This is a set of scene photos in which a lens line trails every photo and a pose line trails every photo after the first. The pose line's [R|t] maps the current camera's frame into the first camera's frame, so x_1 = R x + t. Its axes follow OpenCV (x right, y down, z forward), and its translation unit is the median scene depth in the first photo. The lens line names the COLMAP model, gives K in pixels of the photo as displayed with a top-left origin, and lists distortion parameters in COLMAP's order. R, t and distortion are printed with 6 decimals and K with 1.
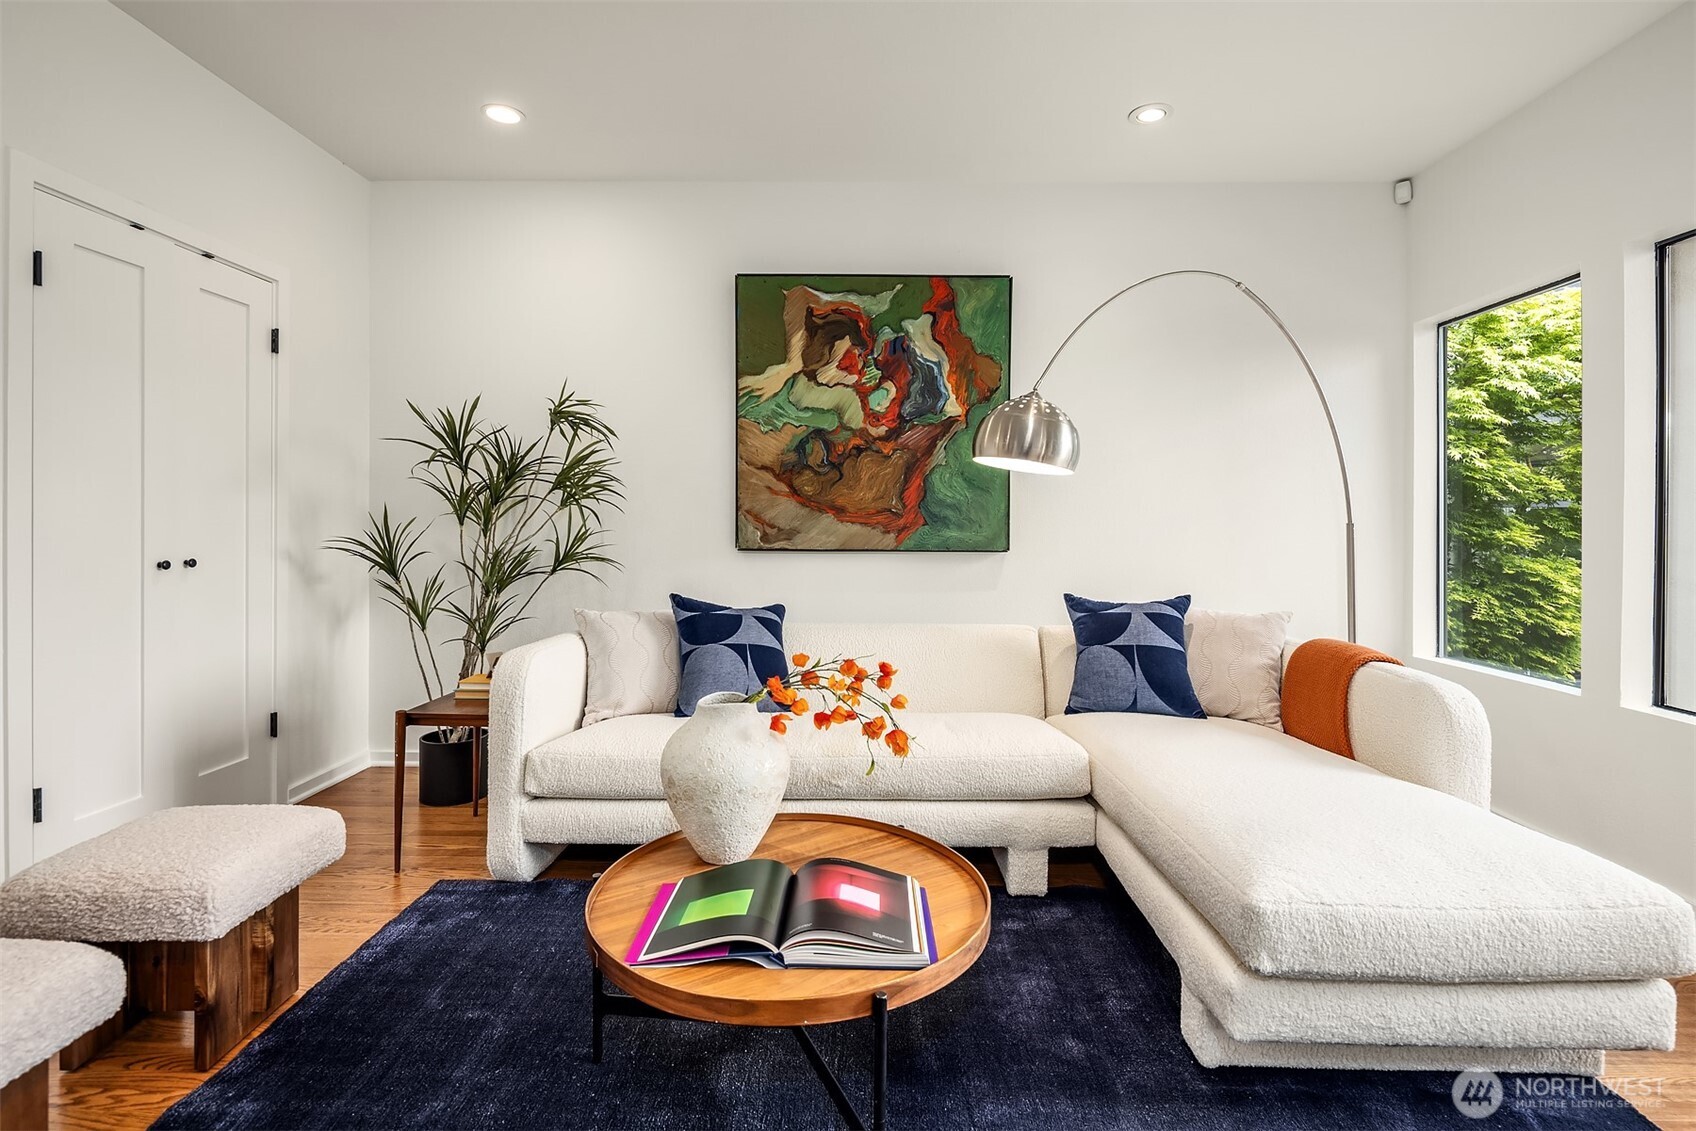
lens RADIAL K [[813.8, 0, 853.3], [0, 813.8, 528.9], [0, 0, 1]] dist [0.001484, -0.000146]
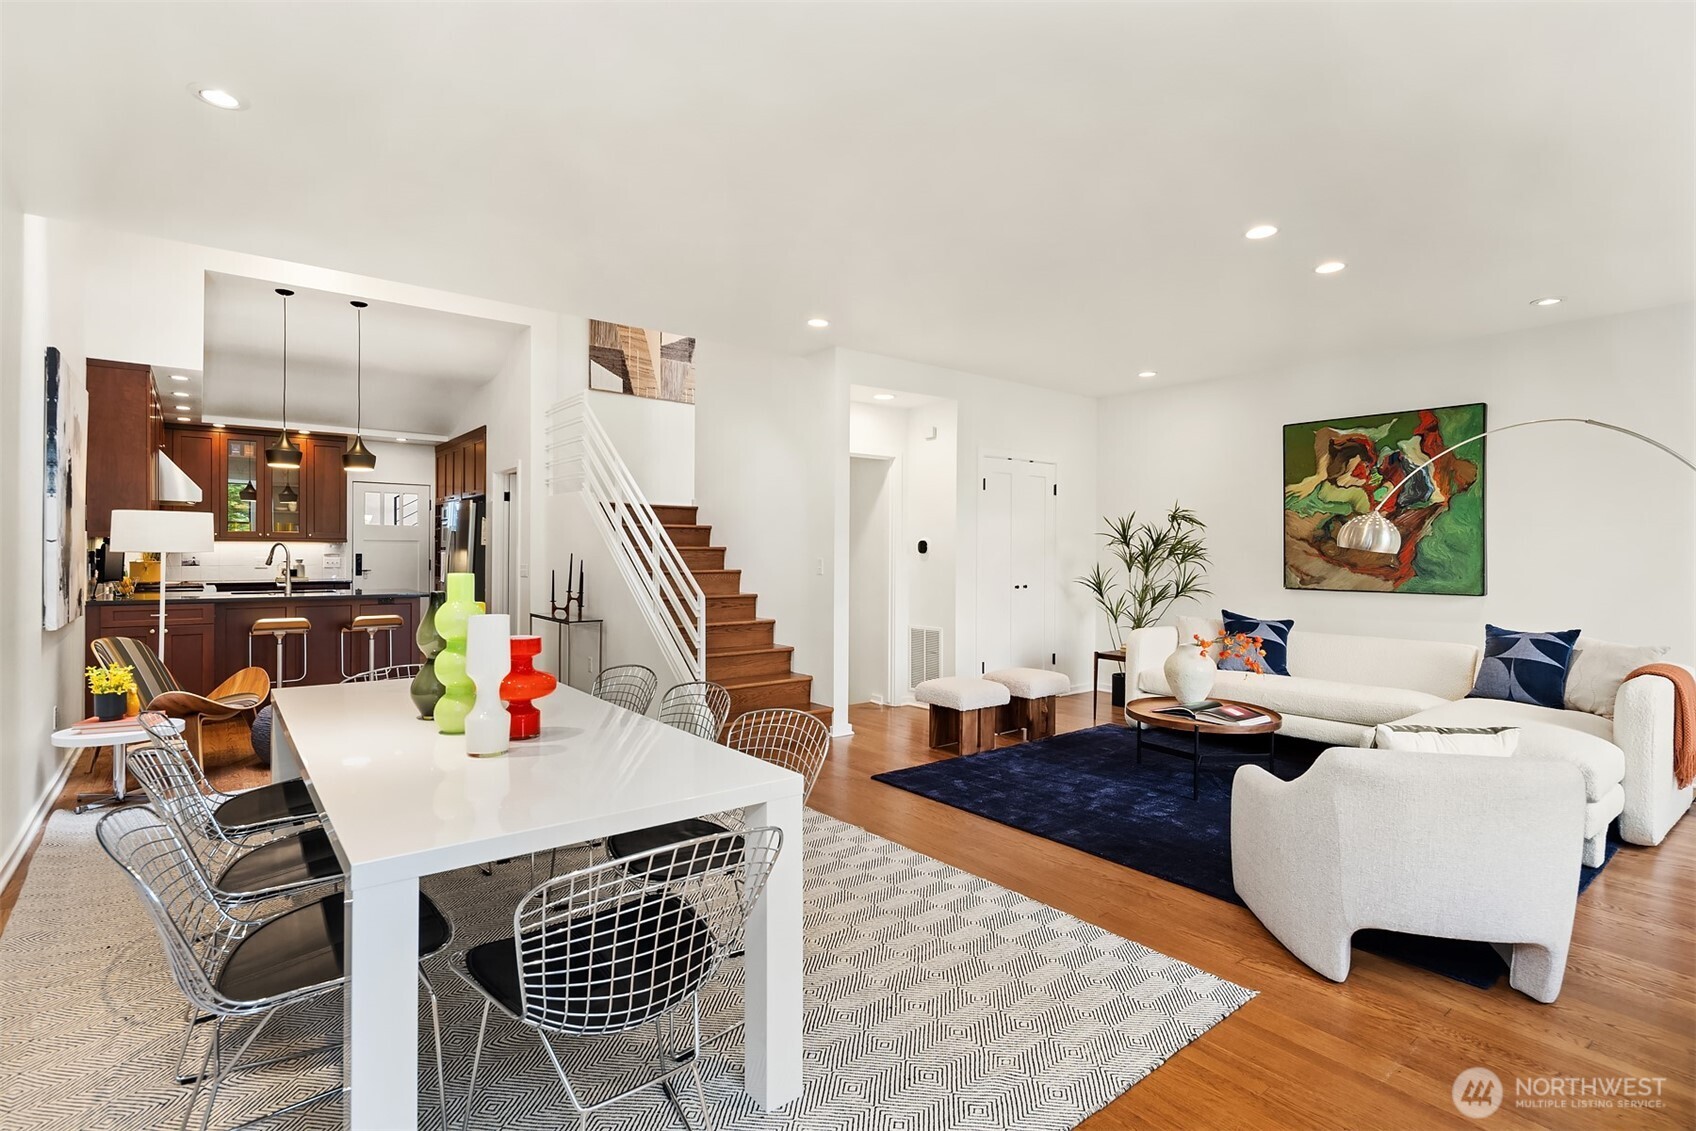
lens RADIAL K [[810.8, 0, 848.0], [0, 810.8, 565.5], [0, 0, 1]] dist [0.000013, -0.000030]
pose [[0.630405, 0.009923, -0.776203, 0.590275], [-0.005802, 0.999951, 0.008071, -0.030181], [0.776244, -0.000584, 0.630432, -0.755480]]
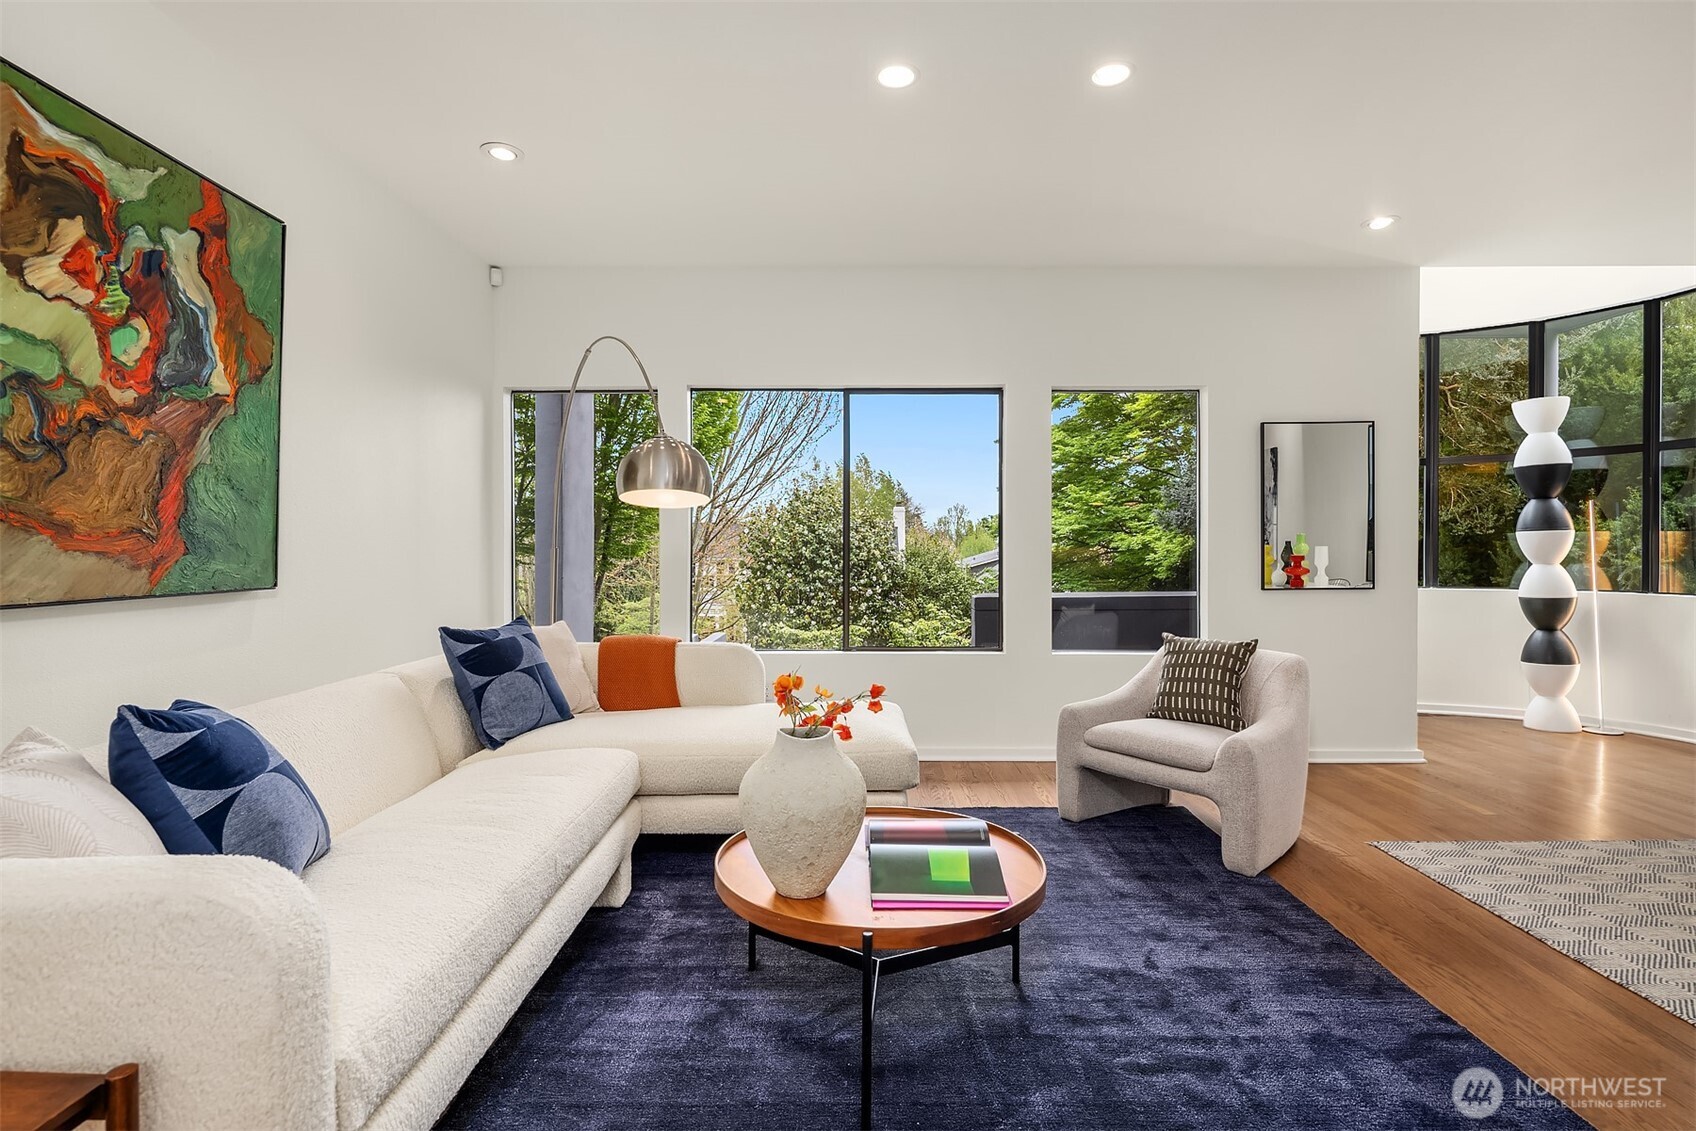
lens RADIAL K [[838.8, 0, 852.4], [0, 838.8, 554.5], [0, 0, 1]] dist [-0.002114, -0.000640]
pose [[-0.020913, -0.016171, 0.999651, -0.593633], [0.005646, 0.999851, 0.016293, -0.012376], [-0.999765, 0.005984, -0.020819, 0.485025]]
